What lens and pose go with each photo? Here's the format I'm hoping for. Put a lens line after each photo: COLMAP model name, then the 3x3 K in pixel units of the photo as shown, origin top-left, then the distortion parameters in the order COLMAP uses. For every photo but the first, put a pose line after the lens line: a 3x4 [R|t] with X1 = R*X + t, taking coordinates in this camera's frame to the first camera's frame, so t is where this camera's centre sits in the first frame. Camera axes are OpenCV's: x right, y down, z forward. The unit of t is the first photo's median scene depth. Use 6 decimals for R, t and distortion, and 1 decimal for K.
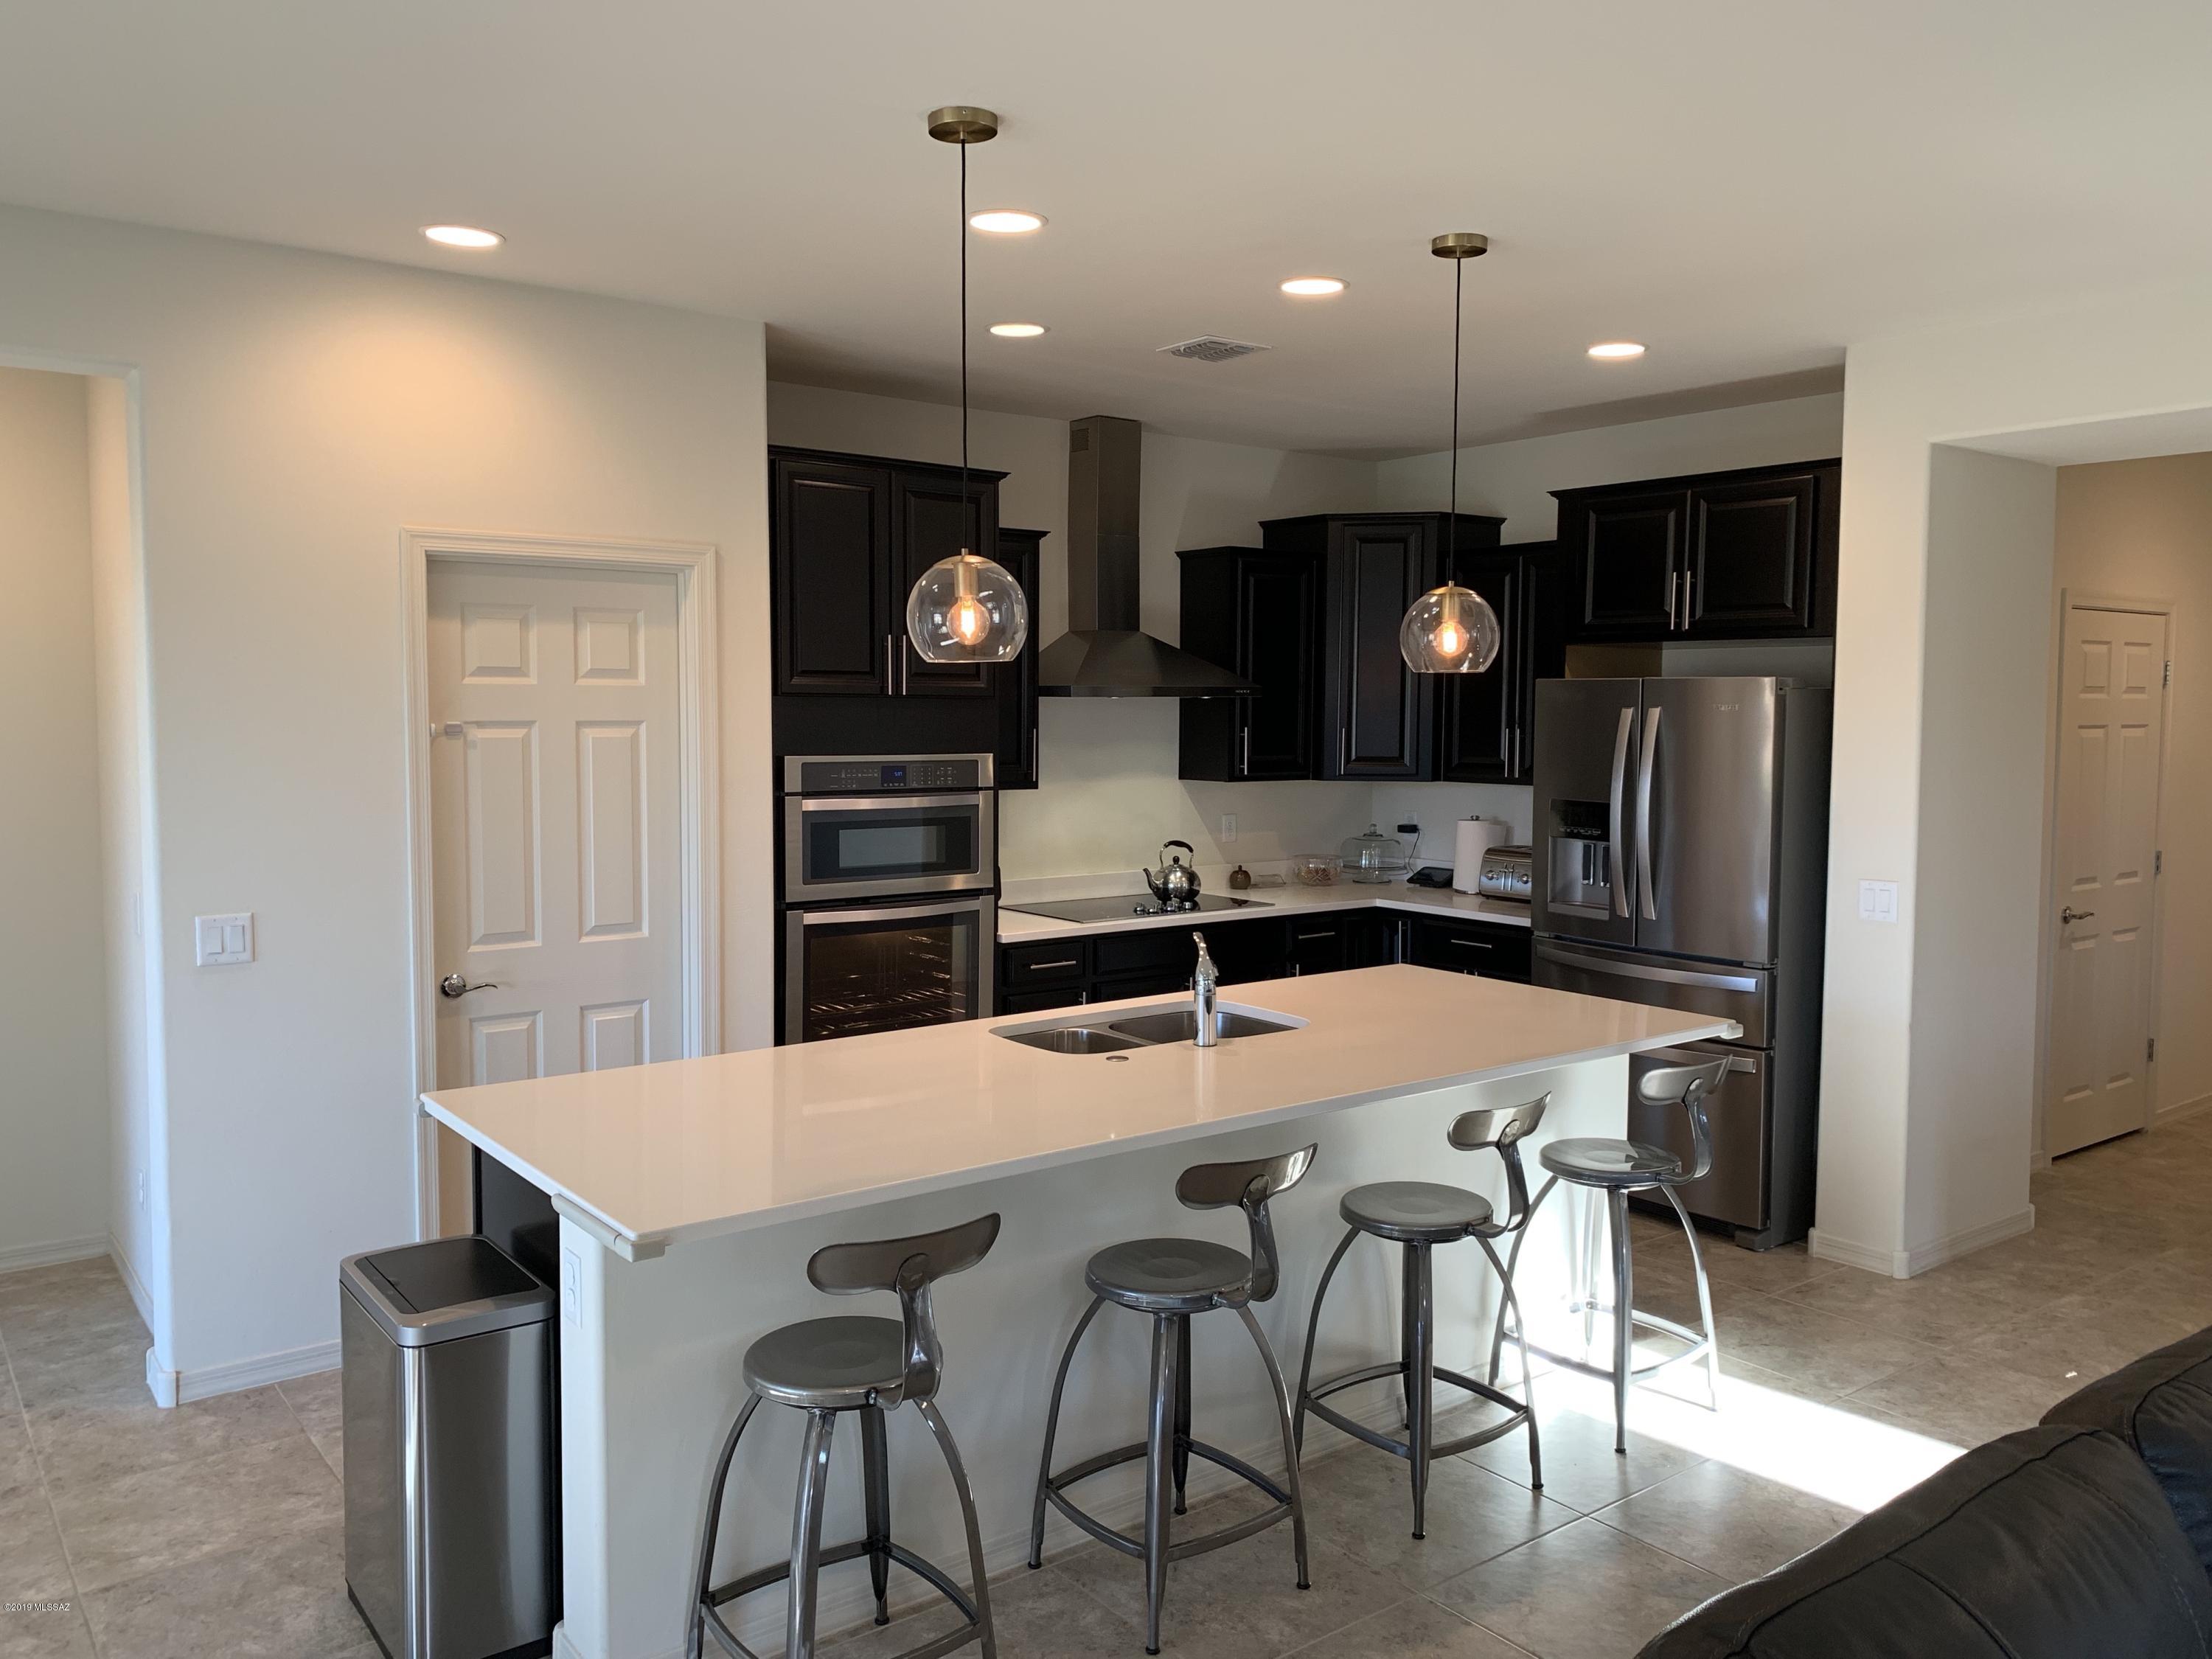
lens RADIAL K [[1691.9, 0, 1114.8], [0, 1691.9, 822.3], [0, 0, 1]] dist [0.048370, -0.054994]
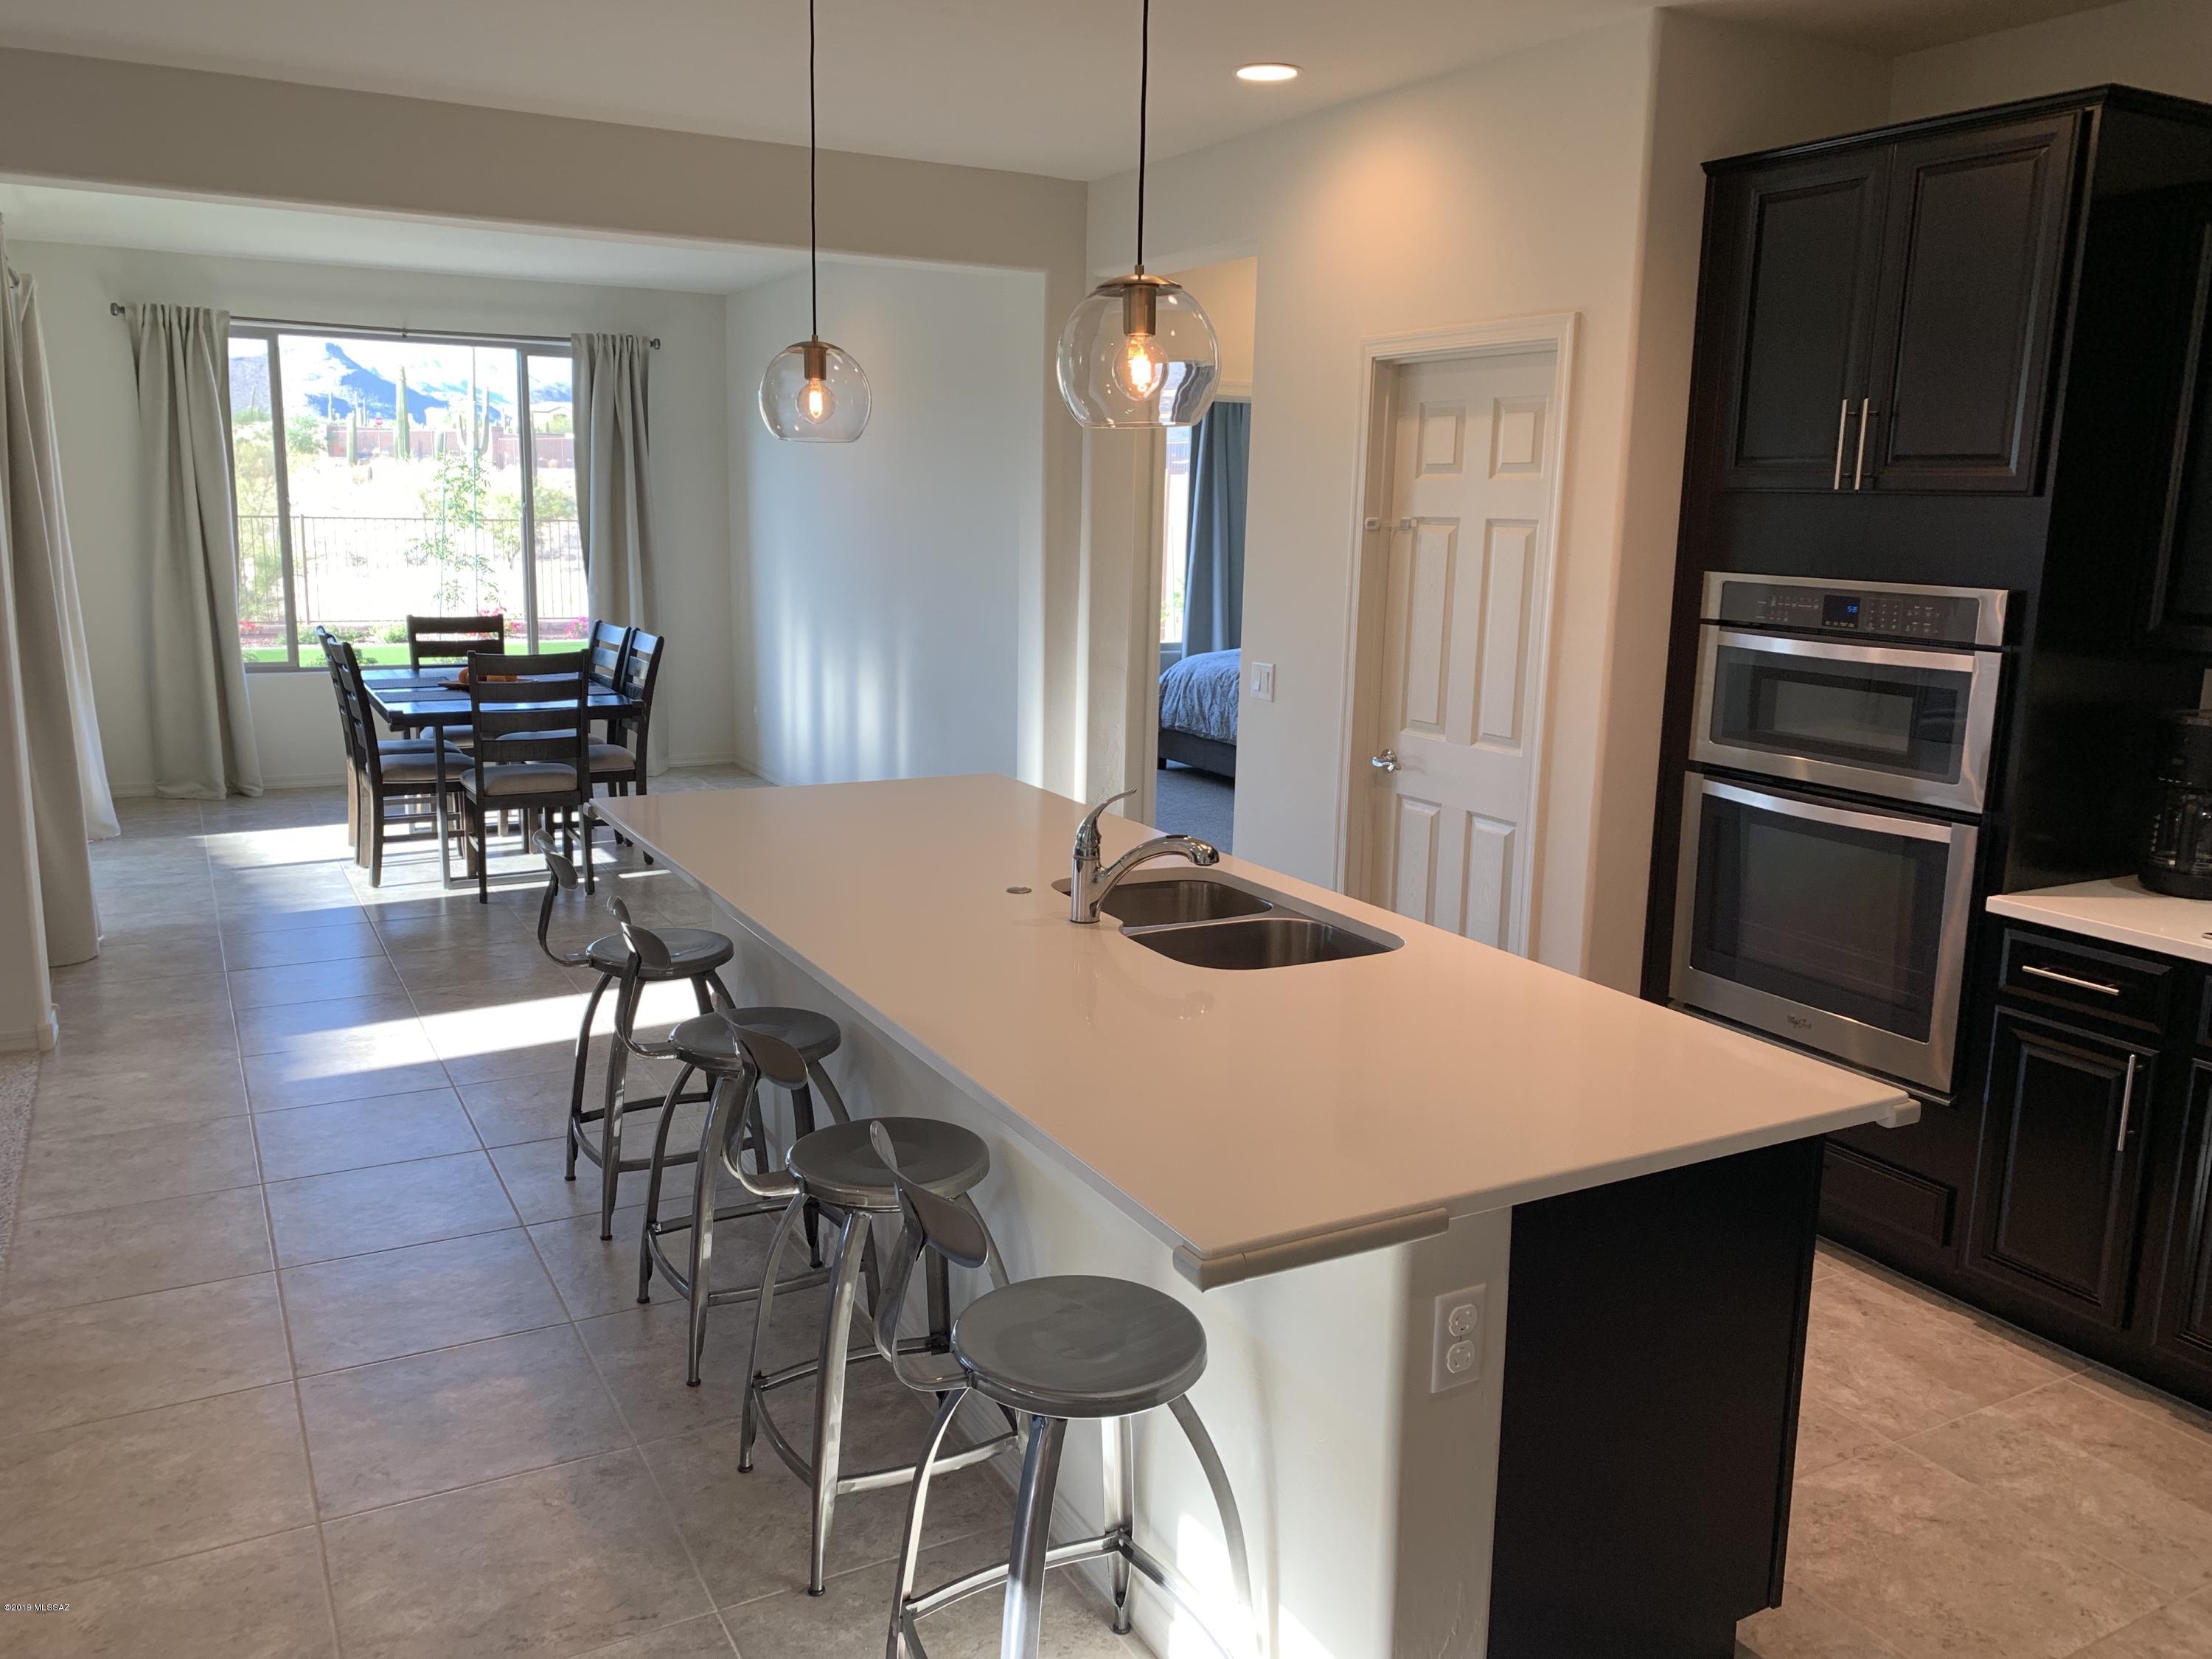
lens RADIAL K [[1691.9, 0, 1108.2], [0, 1691.9, 822.3], [0, 0, 1]] dist [0.048370, -0.054994]
pose [[-0.146070, 0.176827, -0.973343, 0.554844], [-0.092659, 0.977125, 0.191419, -0.045154], [0.984925, 0.118150, -0.126344, 0.750730]]
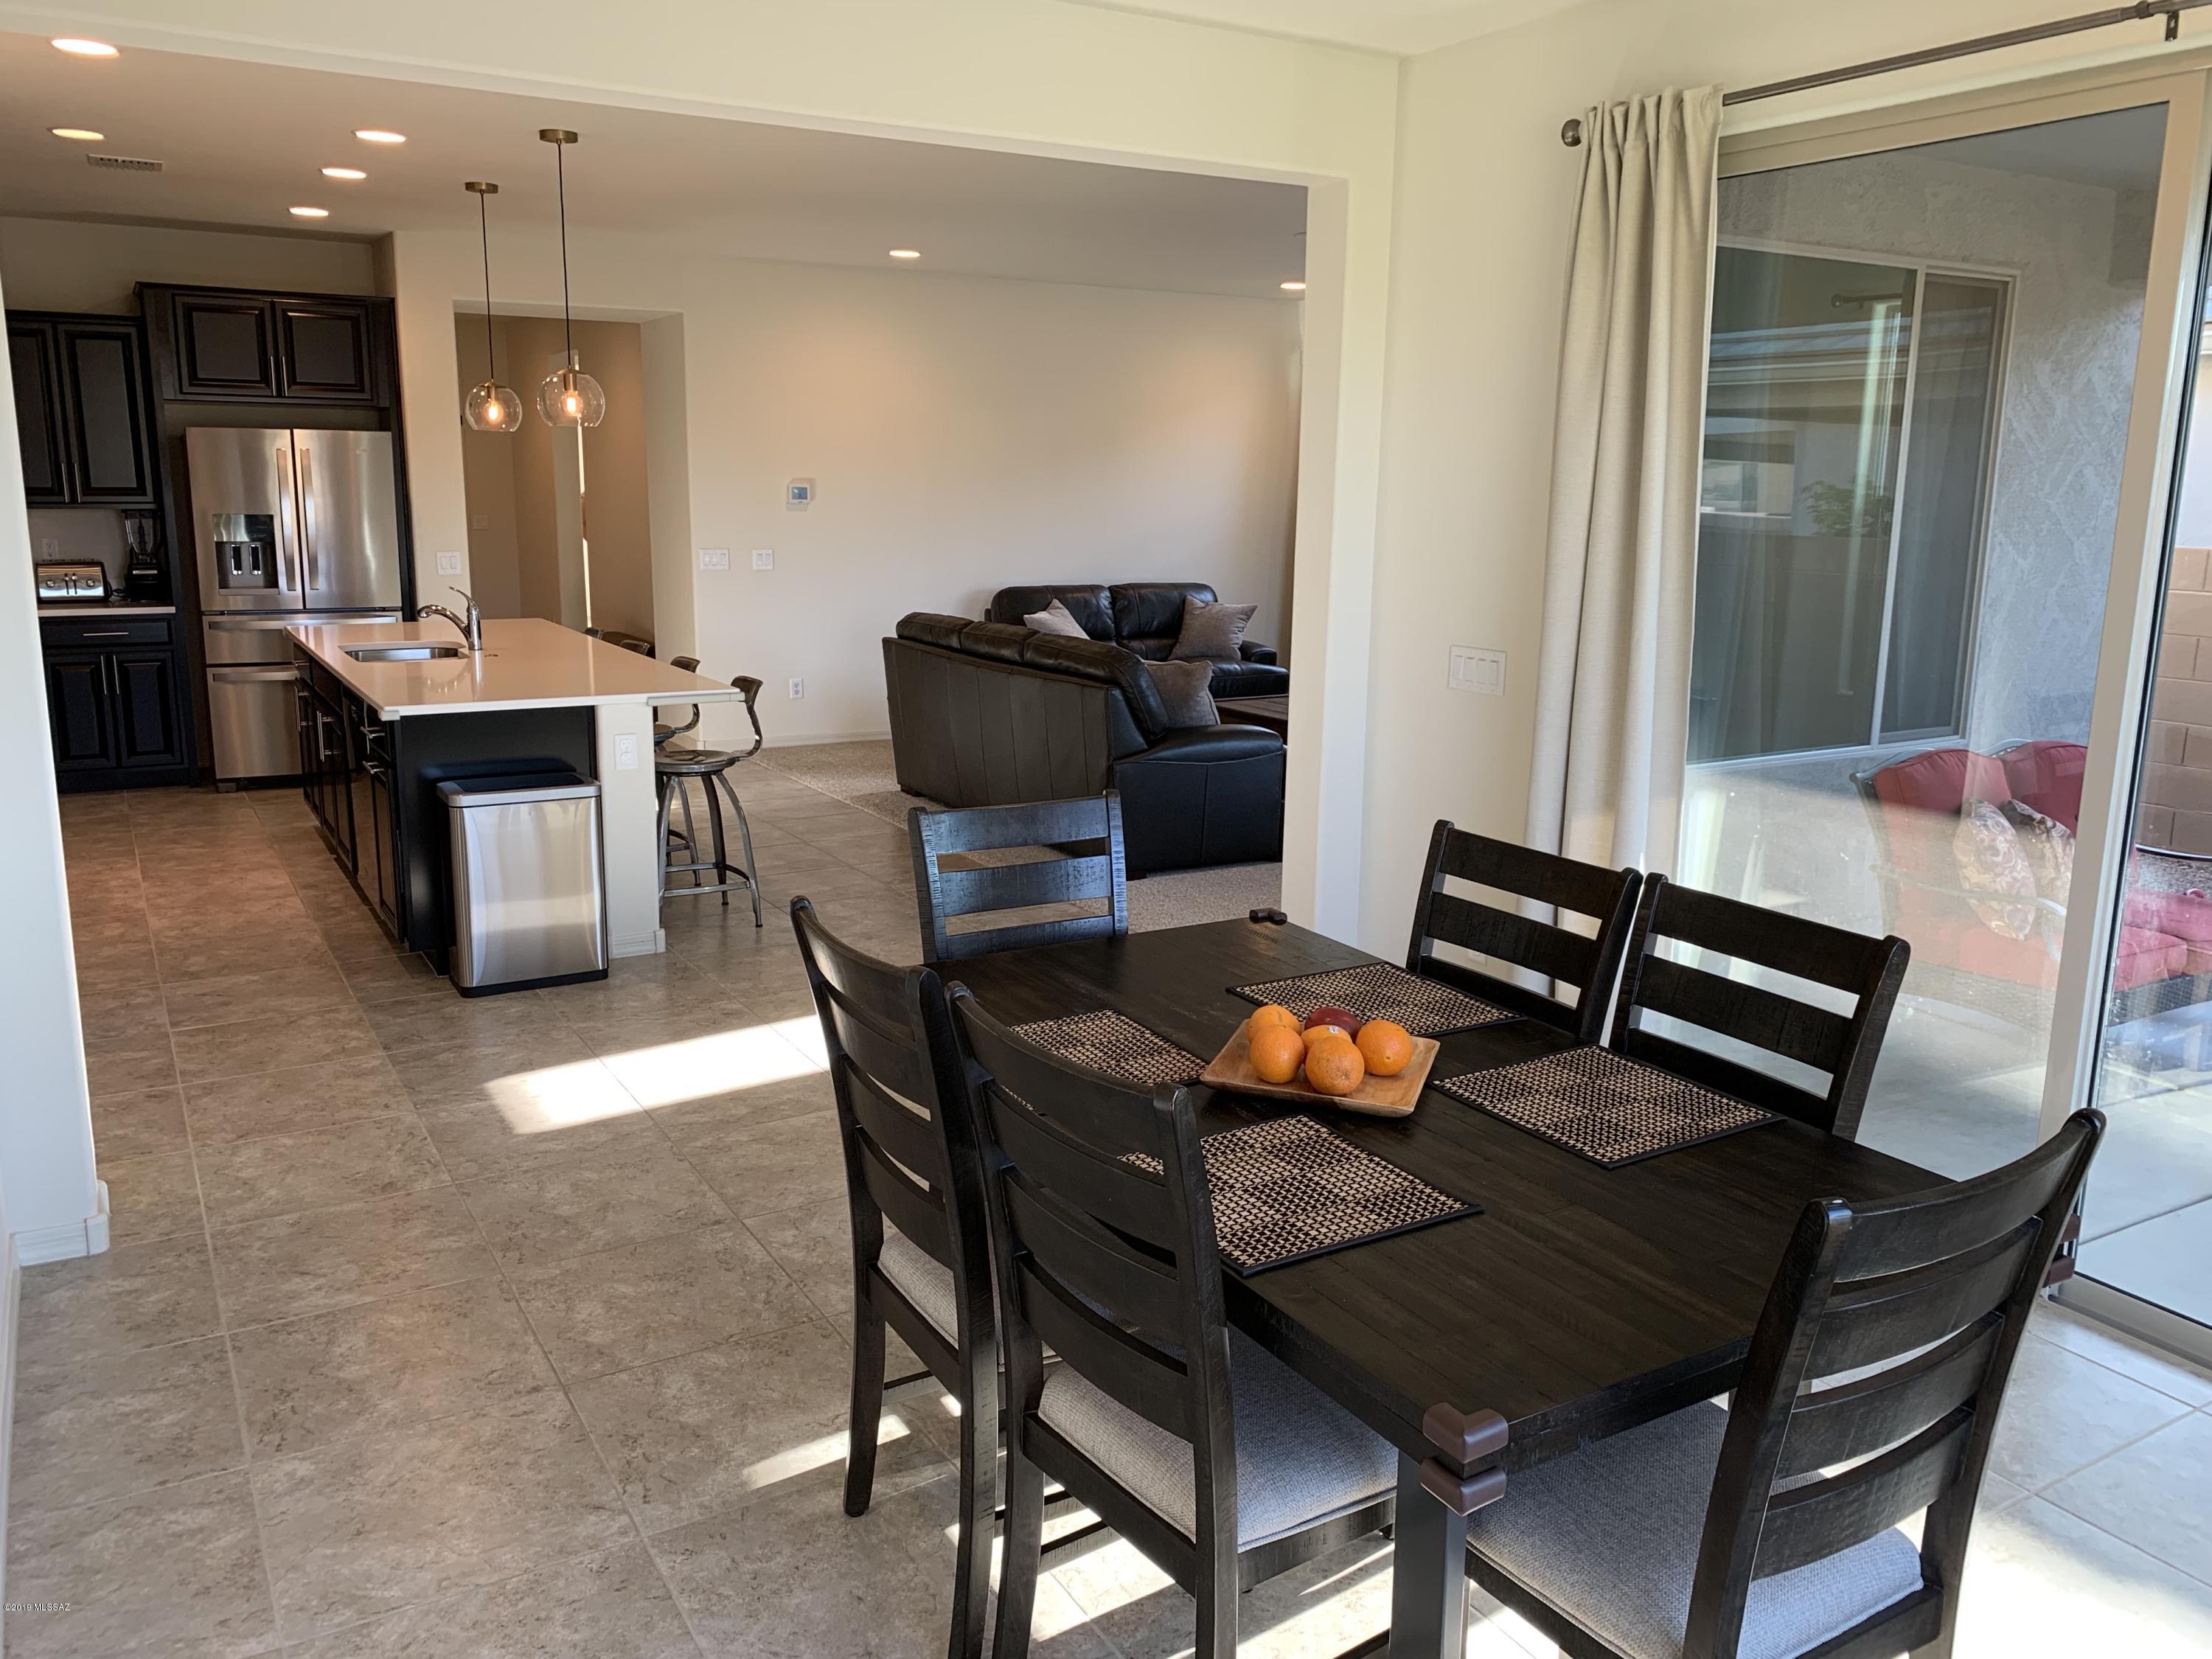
lens RADIAL K [[1691.9, 0, 1103.6], [0, 1691.9, 824.5], [0, 0, 1]] dist [0.048370, -0.054994]
pose [[0.122998, -0.204974, 0.971008, -1.099148], [0.059098, 0.978214, 0.199009, -0.000736], [-0.990646, 0.032907, 0.132432, 0.091677]]
